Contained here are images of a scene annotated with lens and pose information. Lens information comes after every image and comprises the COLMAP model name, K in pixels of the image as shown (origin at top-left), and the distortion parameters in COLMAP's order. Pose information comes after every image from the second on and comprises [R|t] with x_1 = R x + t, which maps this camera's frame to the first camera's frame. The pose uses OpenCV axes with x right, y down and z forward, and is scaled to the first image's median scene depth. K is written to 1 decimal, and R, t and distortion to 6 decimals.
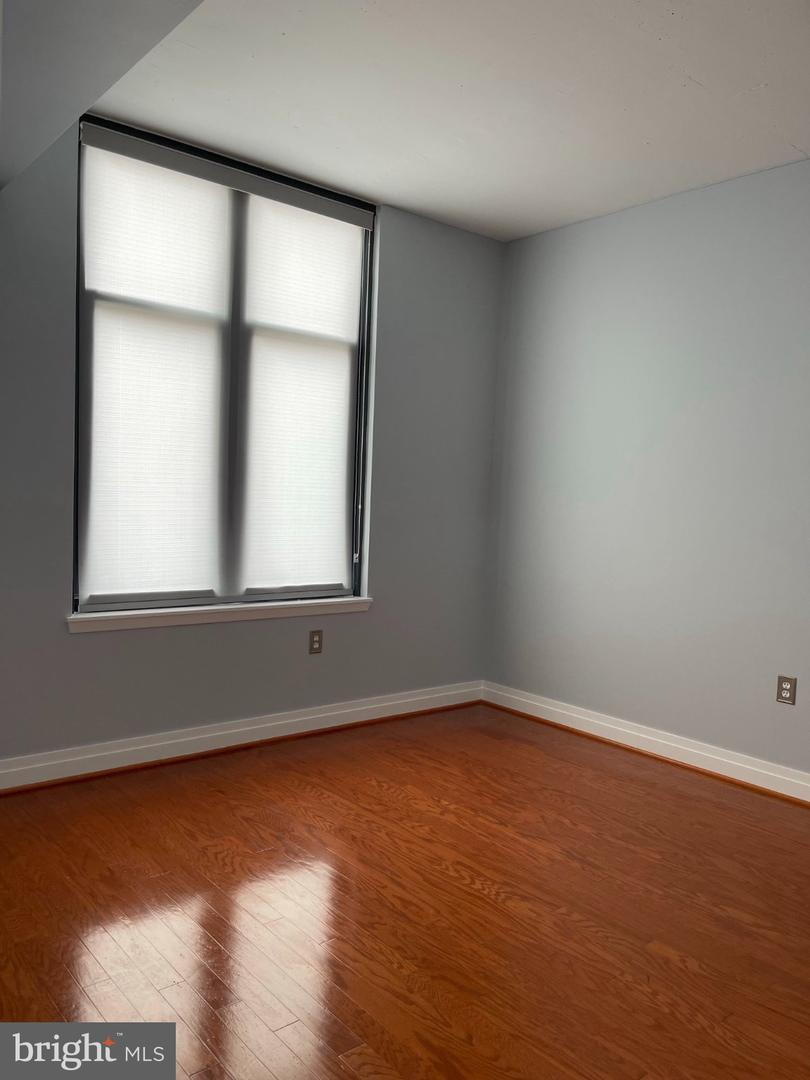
lens RADIAL K [[821.2, 0, 397.8], [0, 821.2, 545.0], [0, 0, 1]] dist [0.047927, -0.033877]
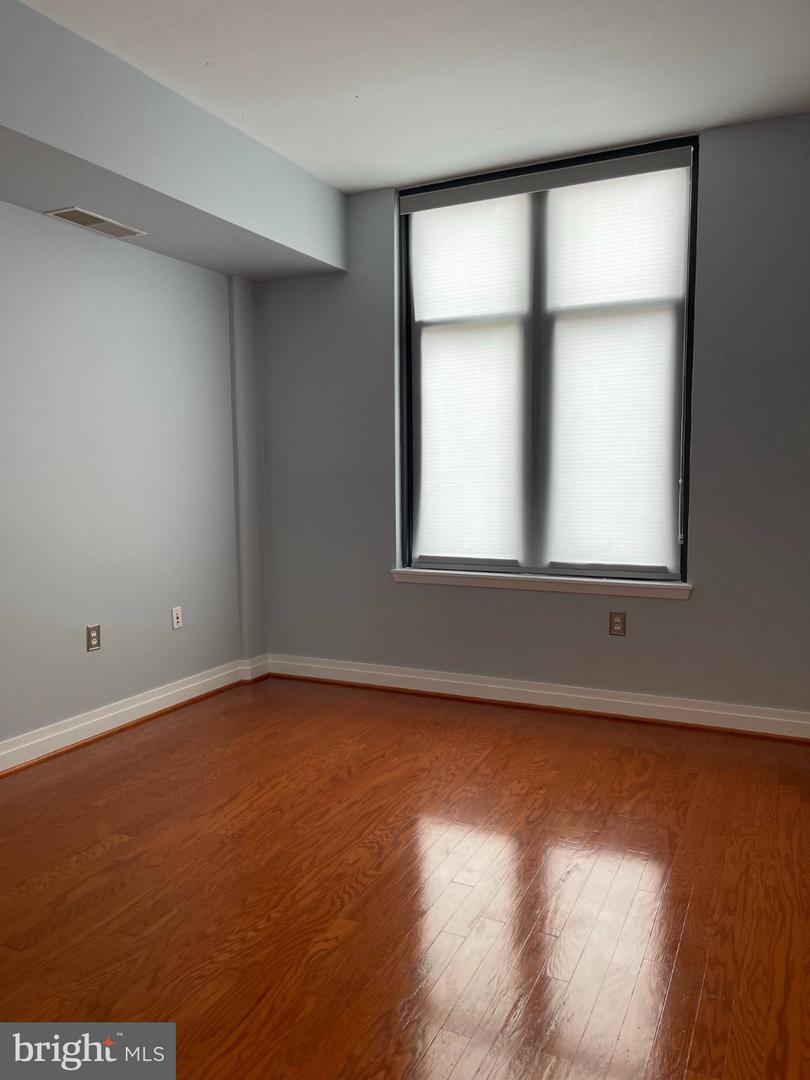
lens RADIAL K [[821.2, 0, 401.3], [0, 821.2, 542.3], [0, 0, 1]] dist [0.047927, -0.033877]
pose [[0.413875, 0.033961, -0.909700, 0.720254], [-0.035446, 0.999147, 0.021174, 0.012628], [0.909644, 0.023482, 0.414725, 0.395085]]
